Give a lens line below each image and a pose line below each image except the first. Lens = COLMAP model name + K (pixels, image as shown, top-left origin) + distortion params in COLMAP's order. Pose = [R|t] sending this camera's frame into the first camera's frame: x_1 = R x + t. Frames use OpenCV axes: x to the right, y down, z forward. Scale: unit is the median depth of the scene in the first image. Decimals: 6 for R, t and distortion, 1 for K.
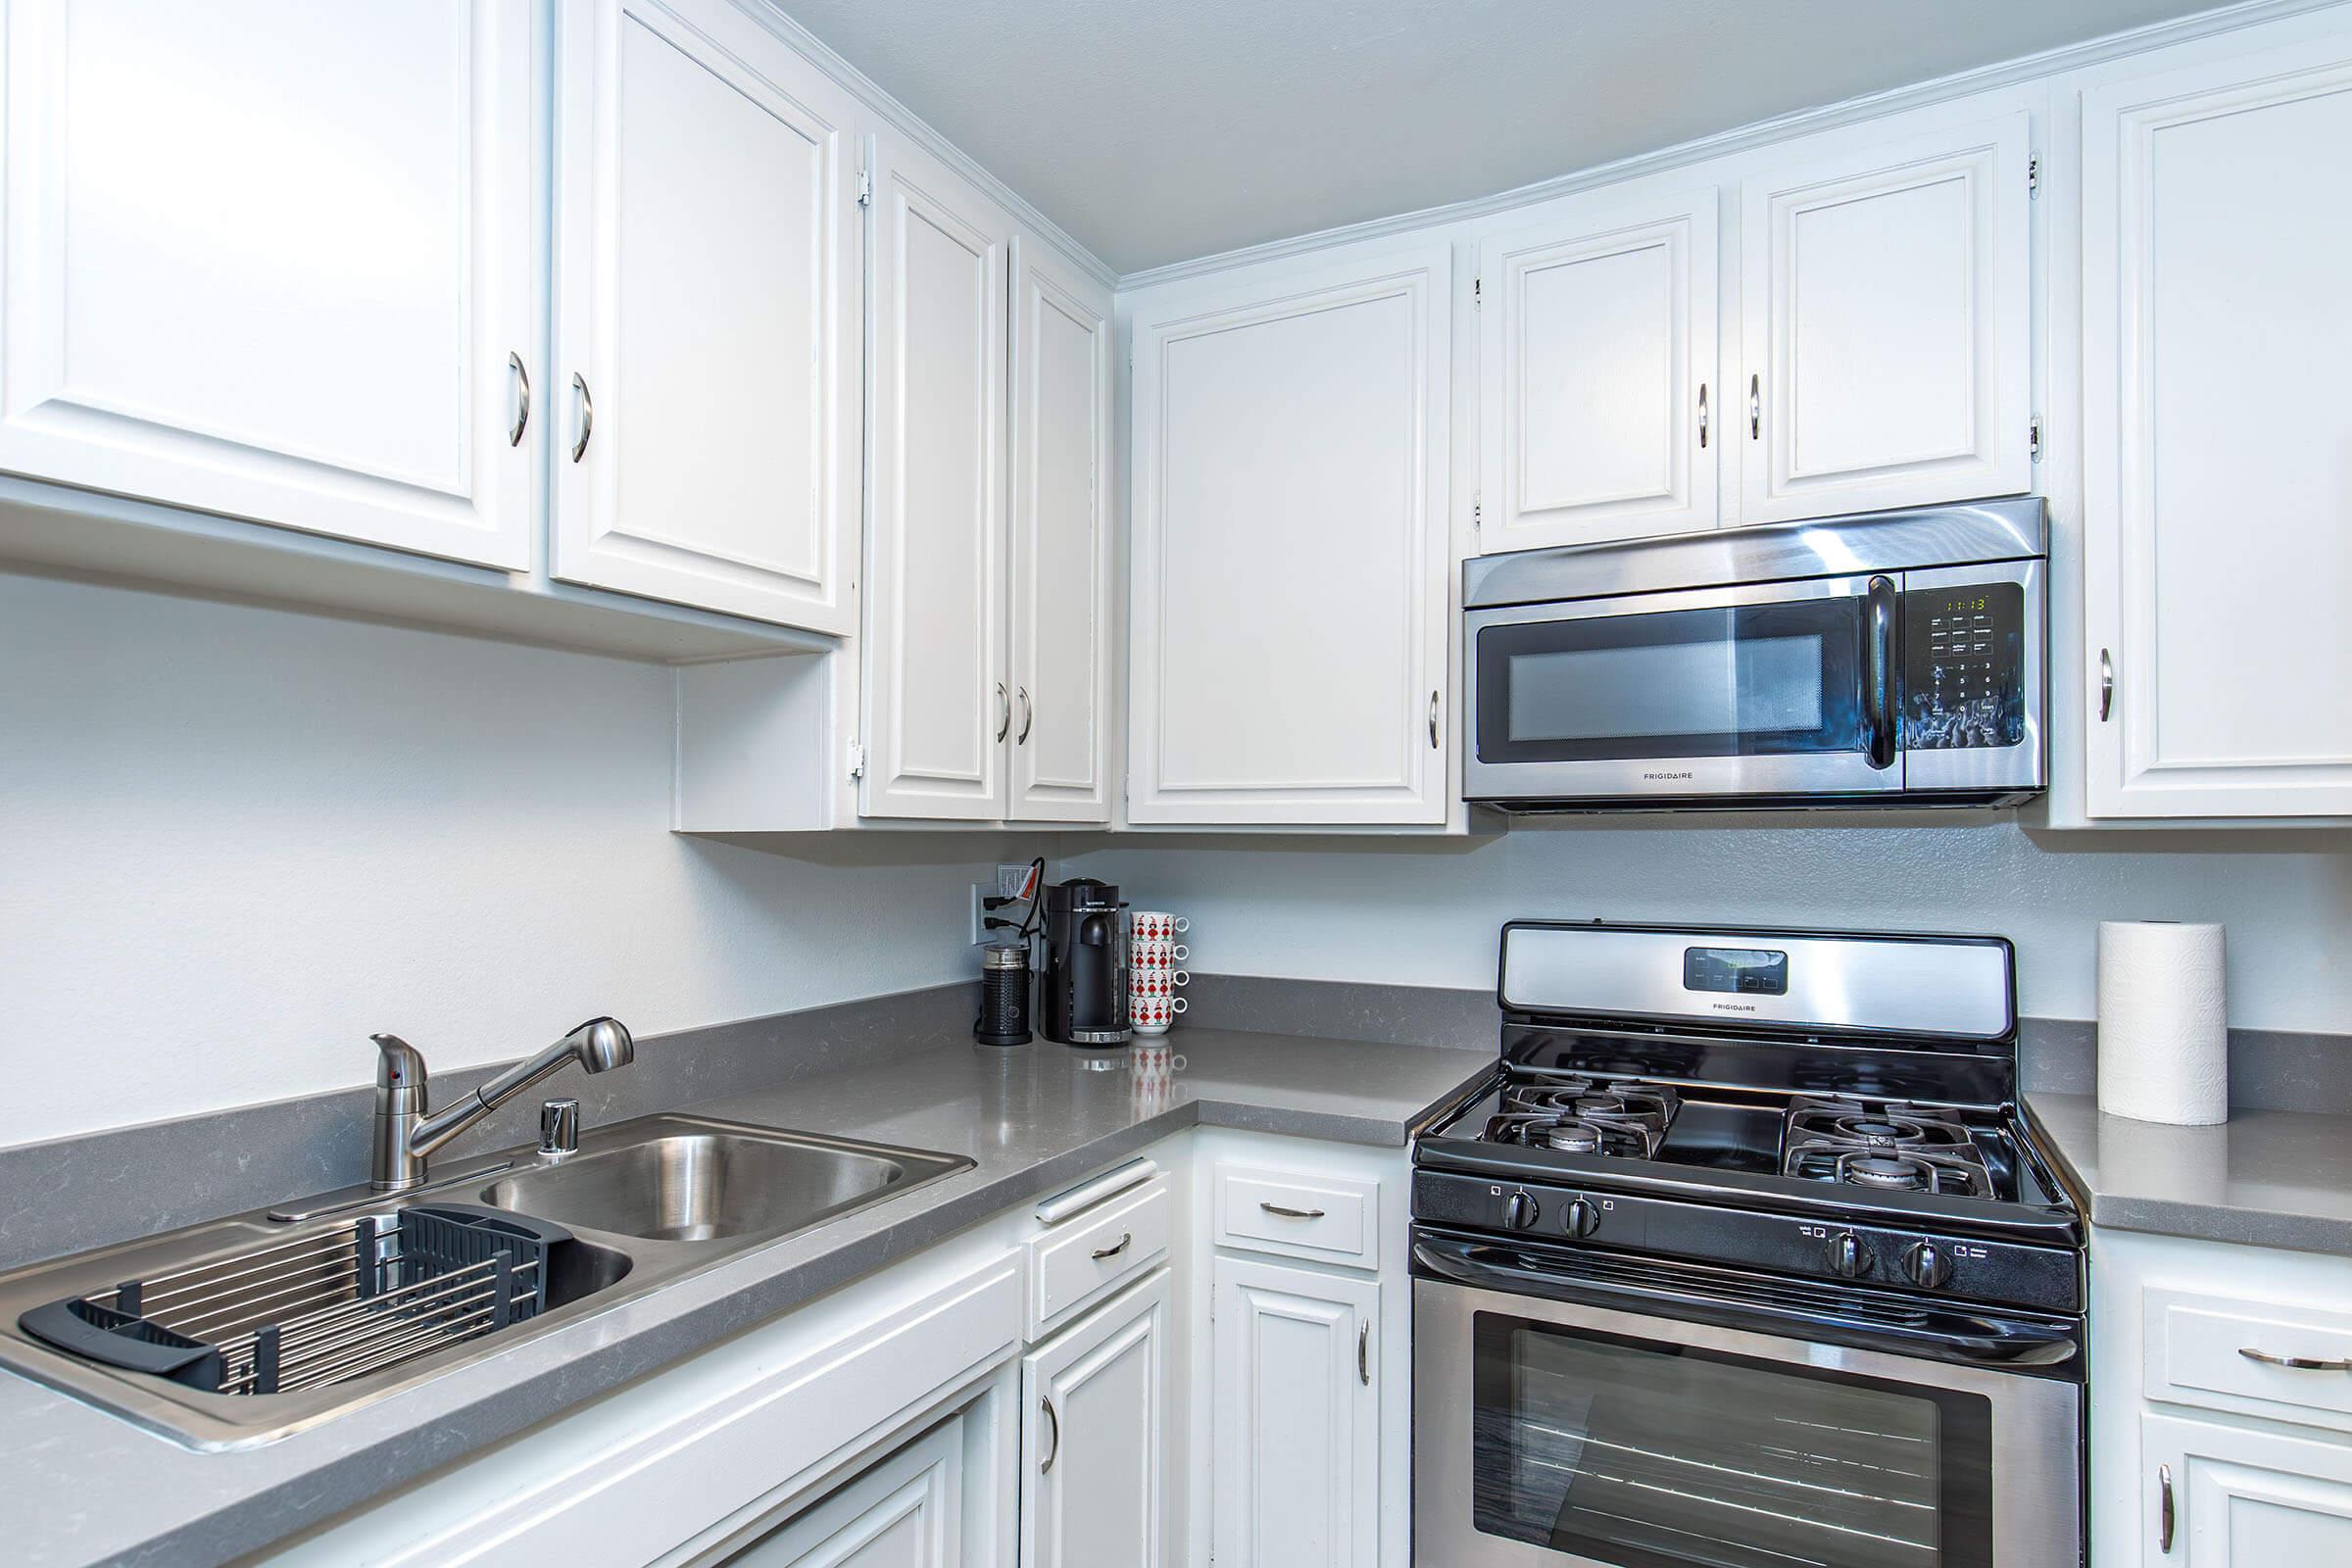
lens RADIAL K [[1280.5, 0, 1144.3], [0, 1280.5, 785.4], [0, 0, 1]] dist [-0.016193, -0.000415]
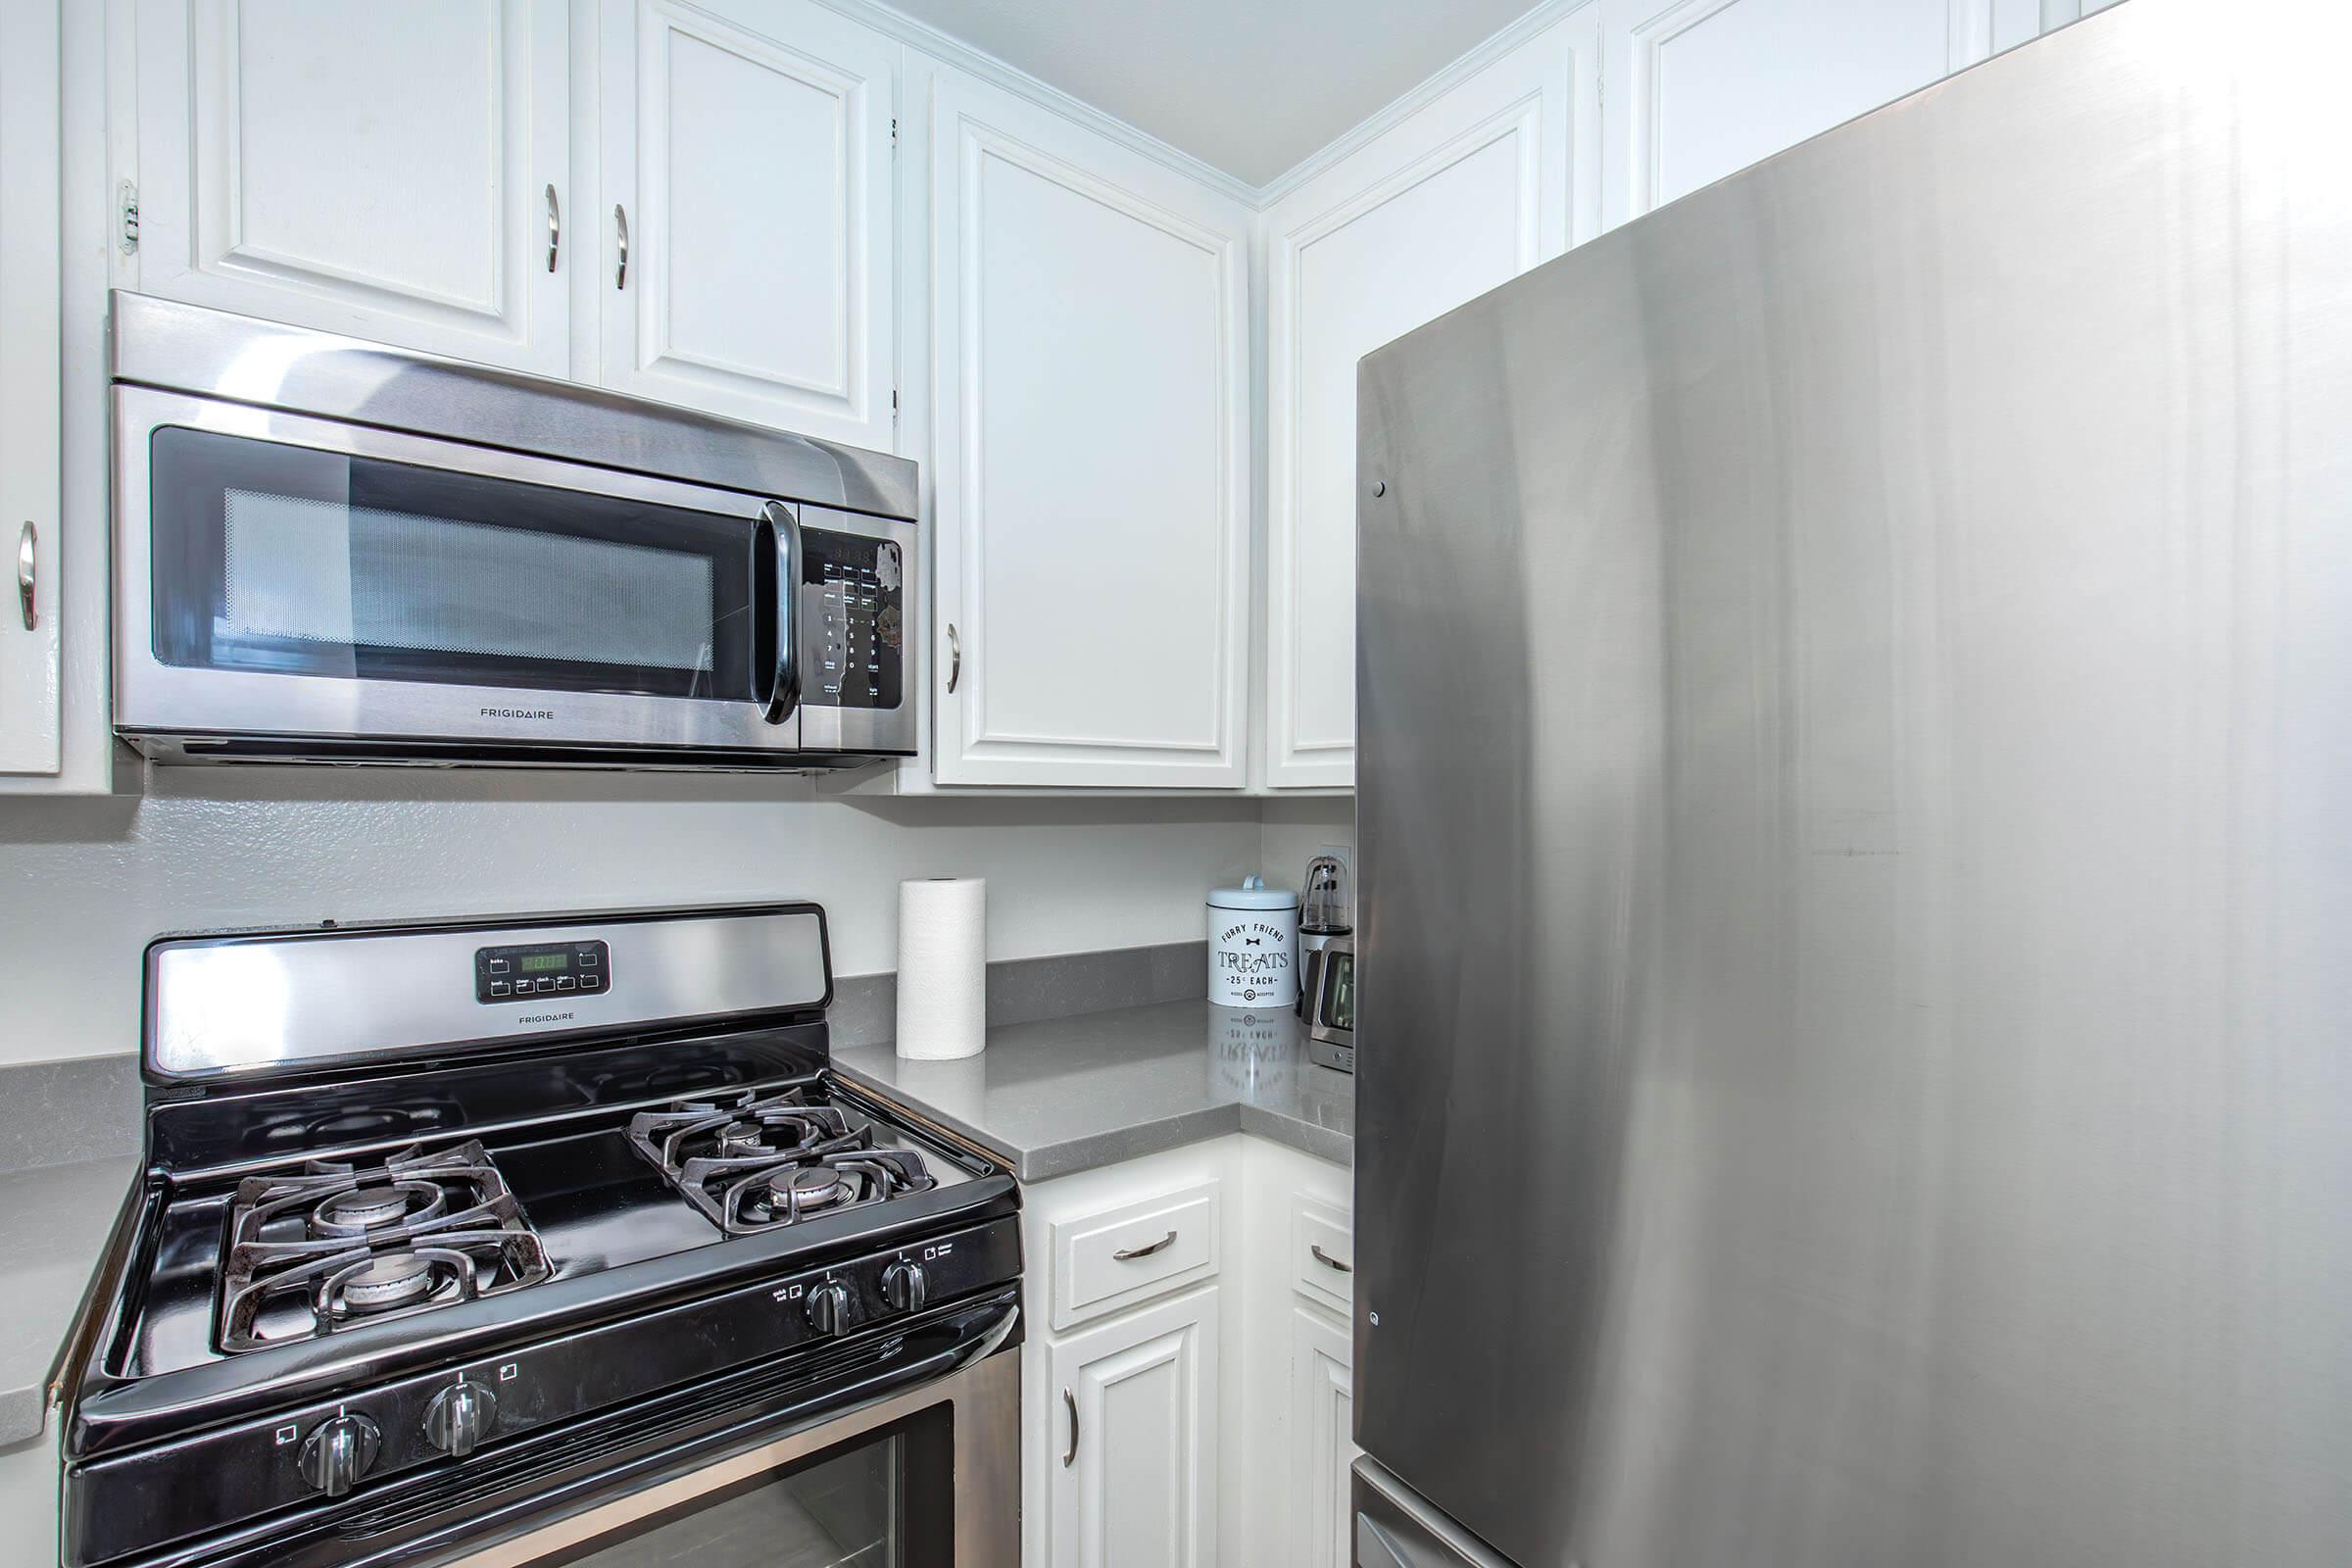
lens RADIAL K [[1083.8, 0, 1173.7], [0, 1083.8, 828.7], [0, 0, 1]] dist [0.000377, -0.000528]
pose [[0.391975, -0.020842, 0.919740, -0.001707], [-0.039792, 0.998424, 0.039583, 0.017450], [-0.919115, -0.052113, 0.390528, 0.430825]]
